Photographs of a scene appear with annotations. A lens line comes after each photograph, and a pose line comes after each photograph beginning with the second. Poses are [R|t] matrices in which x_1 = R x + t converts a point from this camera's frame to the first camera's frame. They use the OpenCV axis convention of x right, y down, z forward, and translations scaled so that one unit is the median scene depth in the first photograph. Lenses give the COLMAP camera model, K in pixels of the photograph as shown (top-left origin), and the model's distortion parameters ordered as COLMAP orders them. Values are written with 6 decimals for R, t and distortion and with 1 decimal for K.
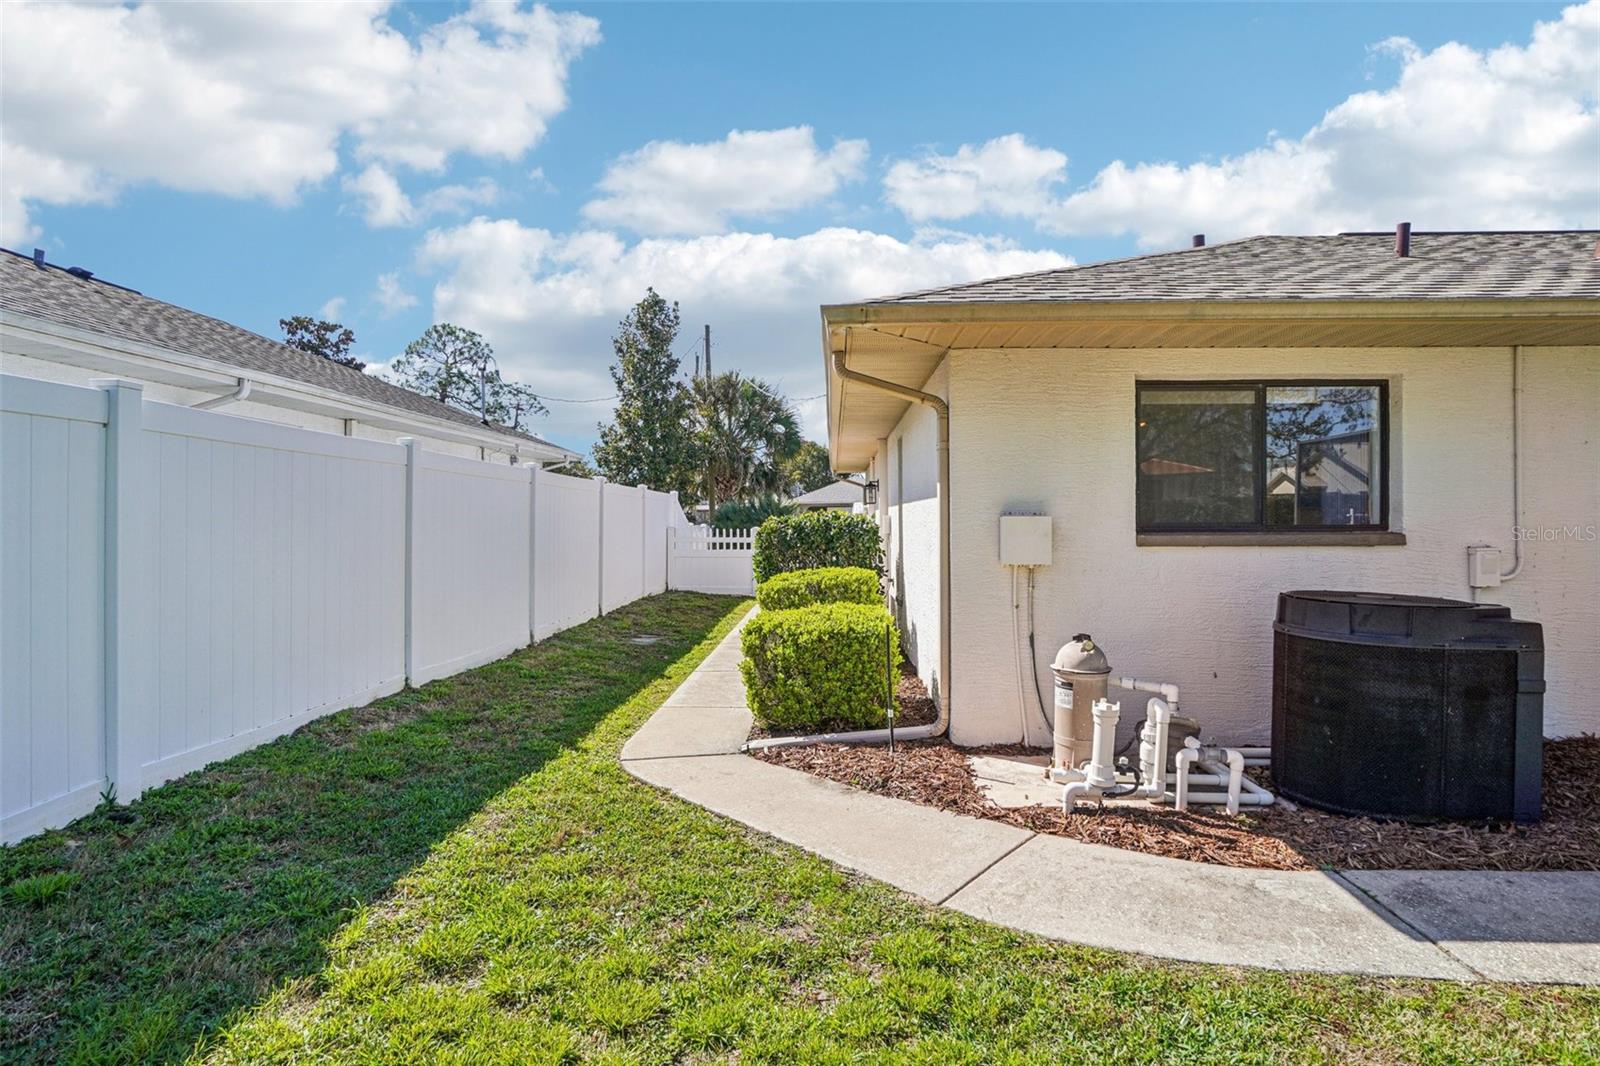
lens RADIAL K [[803.9, 0, 803.1], [0, 803.9, 518.2], [0, 0, 1]] dist [-0.019043, 0.000432]
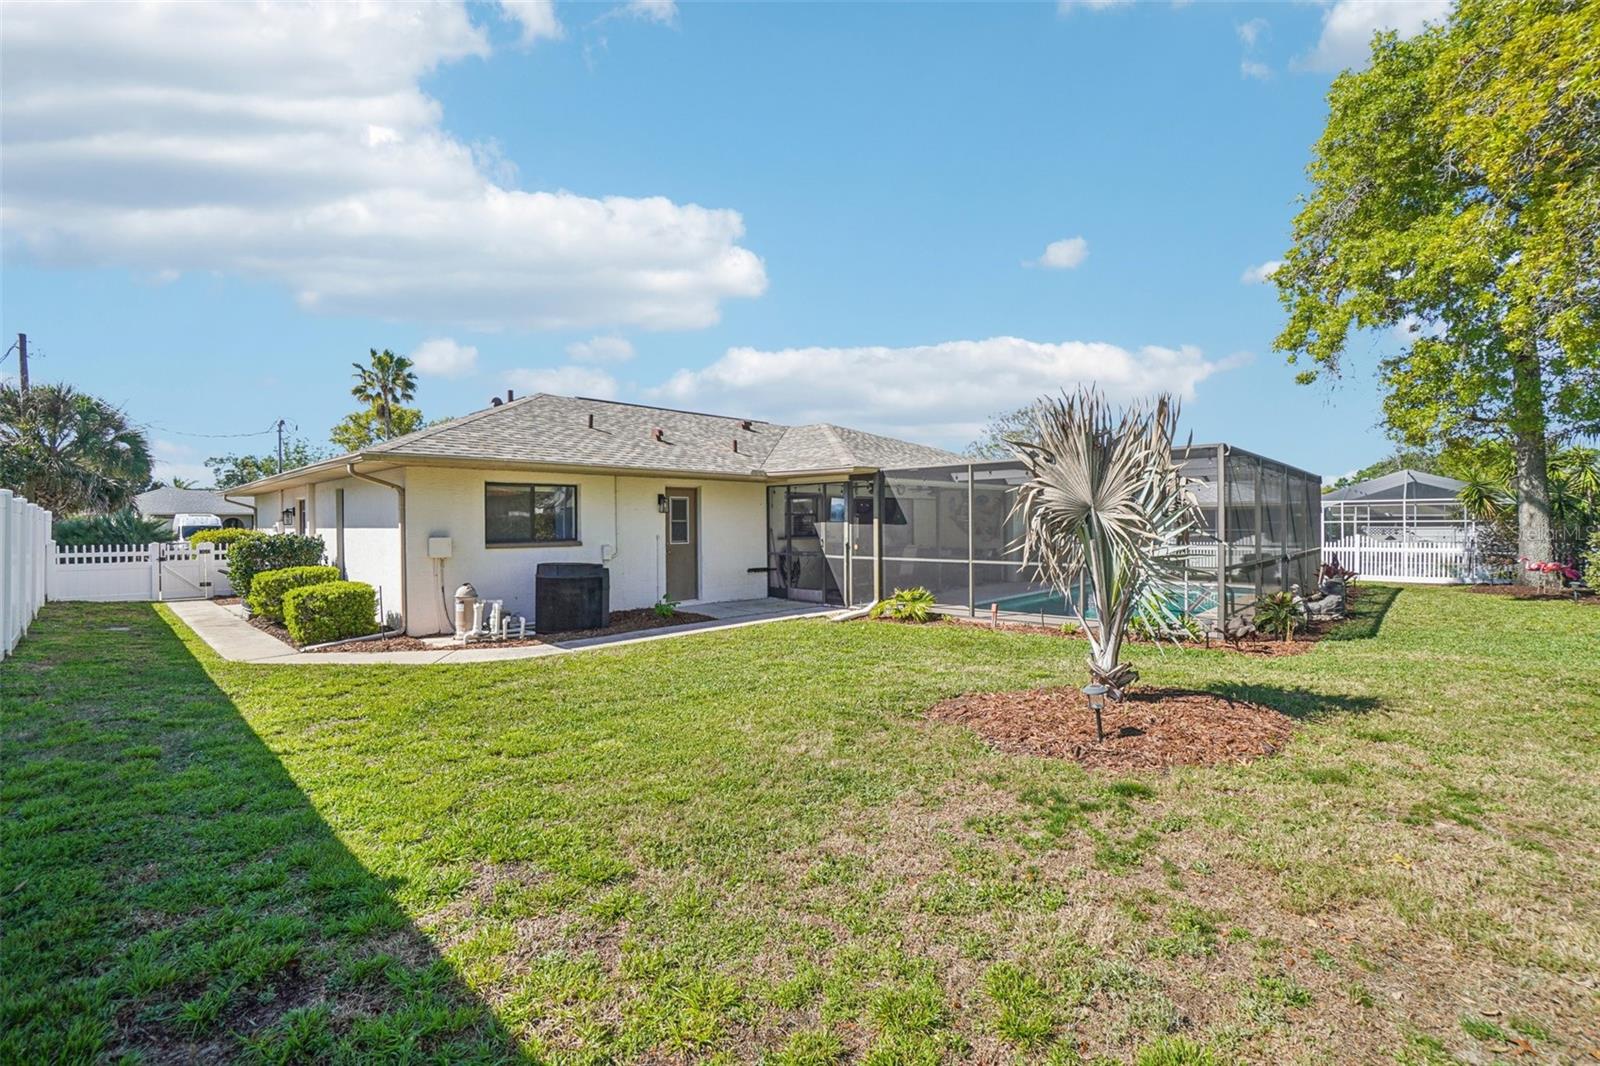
lens RADIAL K [[690.0, 0, 794.4], [0, 690.0, 531.0], [0, 0, 1]] dist [-0.058094, 0.018711]
pose [[0.658601, -0.008917, 0.752440, -0.548258], [0.003465, 0.999955, 0.008818, -0.035473], [-0.752485, -0.003200, 0.658602, -1.122177]]
